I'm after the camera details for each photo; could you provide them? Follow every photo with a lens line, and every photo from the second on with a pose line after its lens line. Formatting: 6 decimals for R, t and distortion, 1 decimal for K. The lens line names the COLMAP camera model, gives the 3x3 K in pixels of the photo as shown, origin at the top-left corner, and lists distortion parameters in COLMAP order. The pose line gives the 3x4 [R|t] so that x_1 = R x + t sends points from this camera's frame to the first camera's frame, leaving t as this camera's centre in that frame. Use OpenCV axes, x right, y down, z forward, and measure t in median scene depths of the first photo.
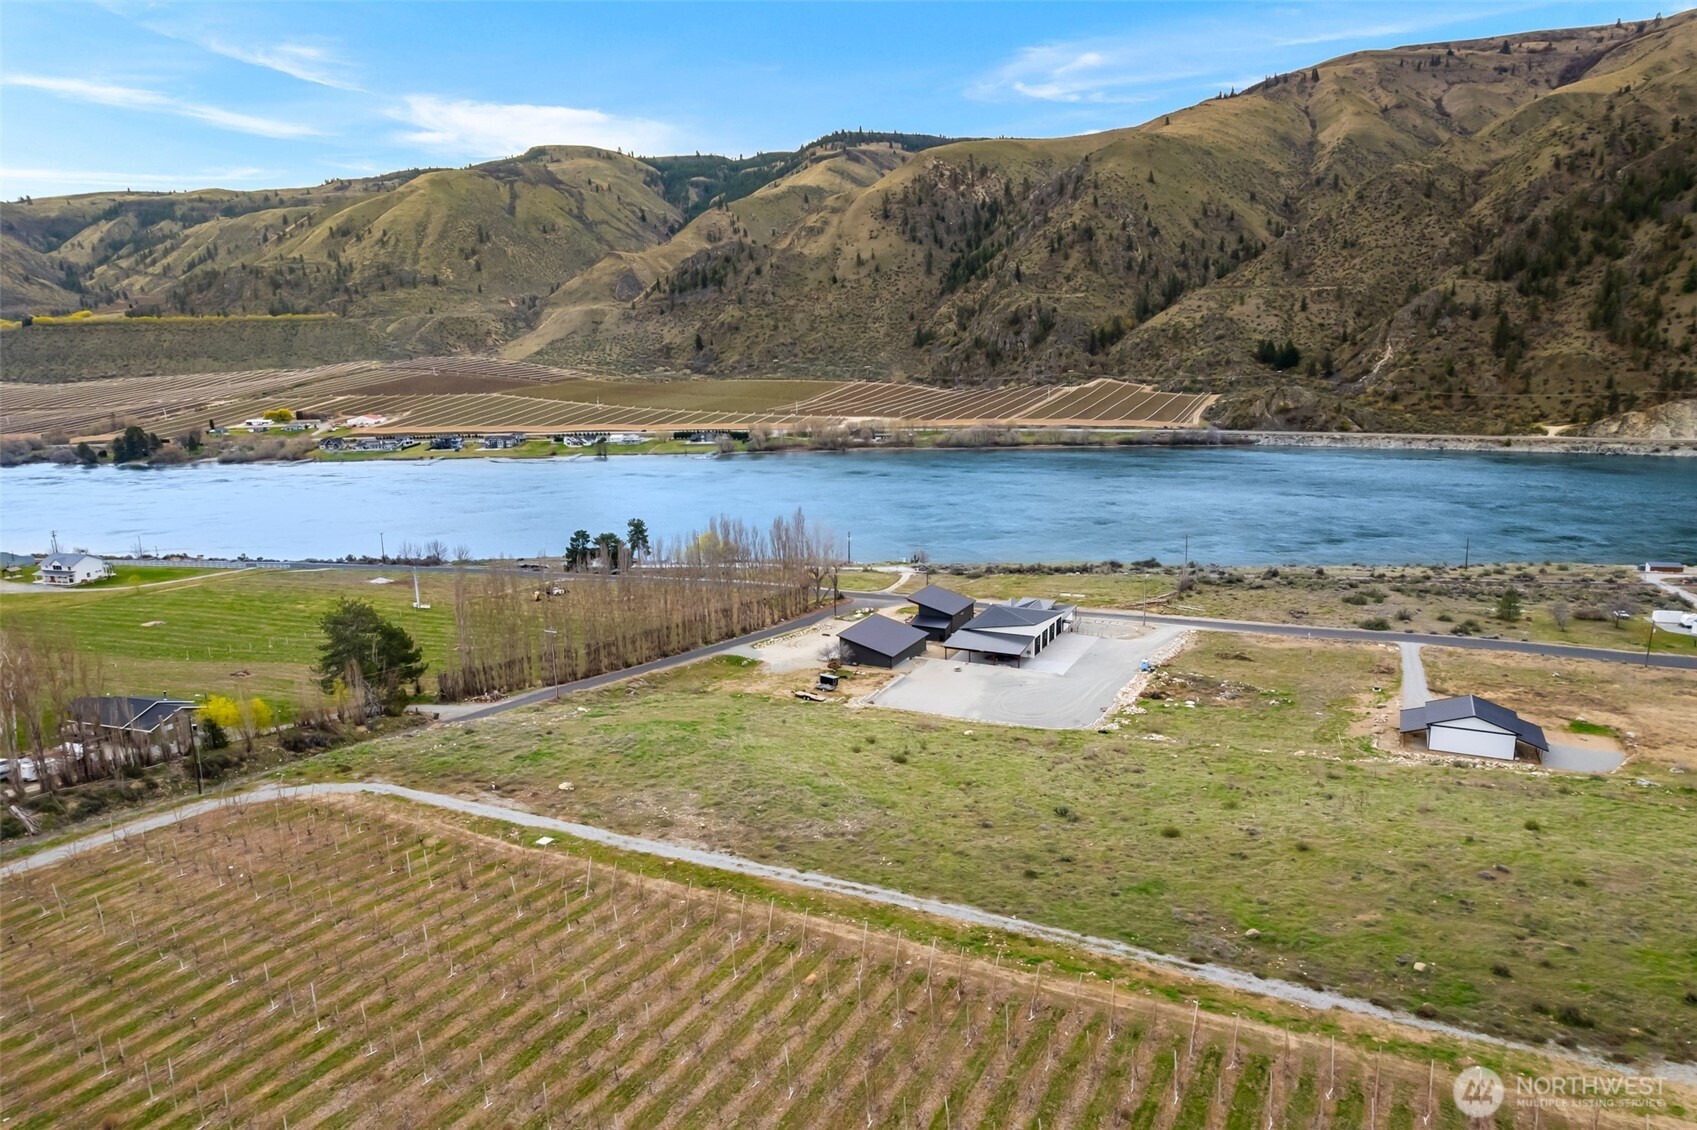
lens RADIAL K [[1085.2, 0, 842.4], [0, 1085.2, 563.1], [0, 0, 1]] dist [-0.081265, 0.072437]
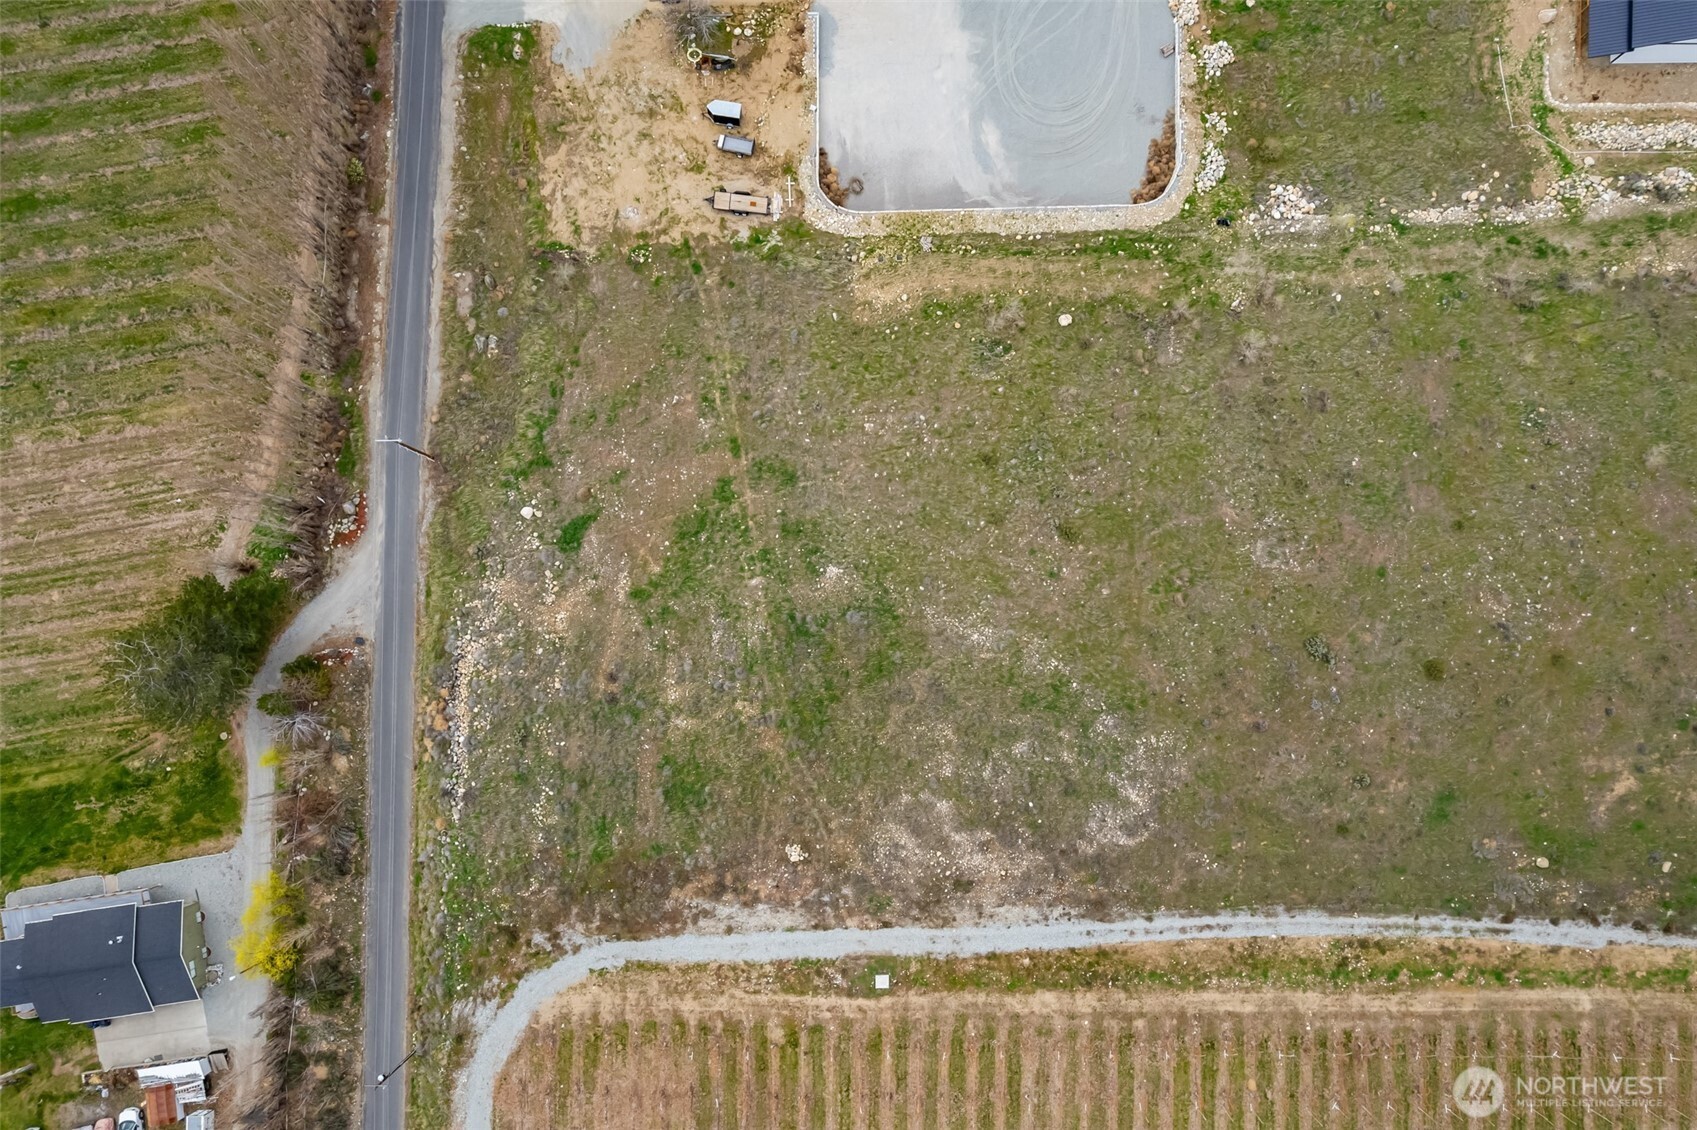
lens RADIAL K [[1104.6, 0, 849.4], [0, 1104.6, 646.1], [0, 0, 1]] dist [-0.076097, 0.065713]
pose [[0.886032, -0.462726, 0.028826, -0.026988], [0.057976, 0.172271, 0.983342, -0.108905], [-0.459984, -0.869602, 0.179465, 0.155038]]
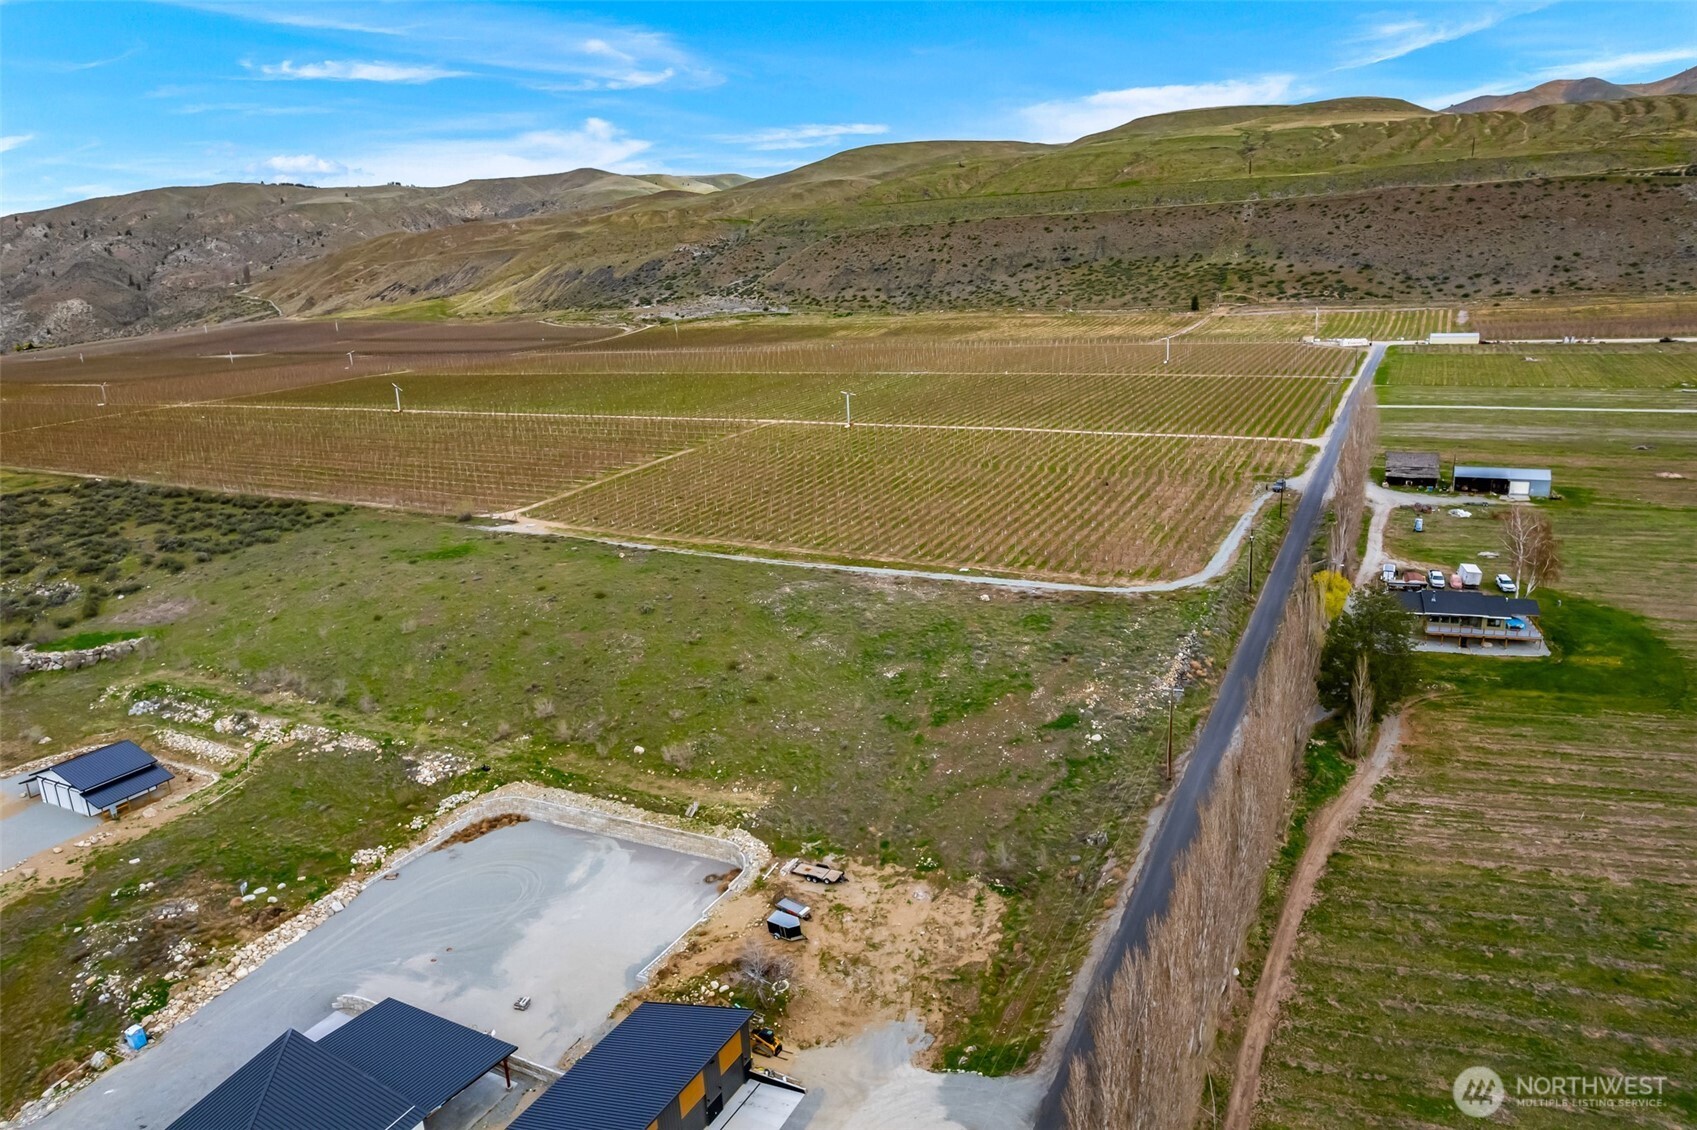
lens RADIAL K [[1114.1, 0, 848.5], [0, 1114.1, 565.0], [0, 0, 1]] dist [-0.086401, 0.077939]
pose [[-0.997430, 0.069270, 0.018321, -0.017612], [0.070049, 0.888937, 0.452641, -0.080072], [0.015068, 0.452761, -0.891505, 0.364237]]
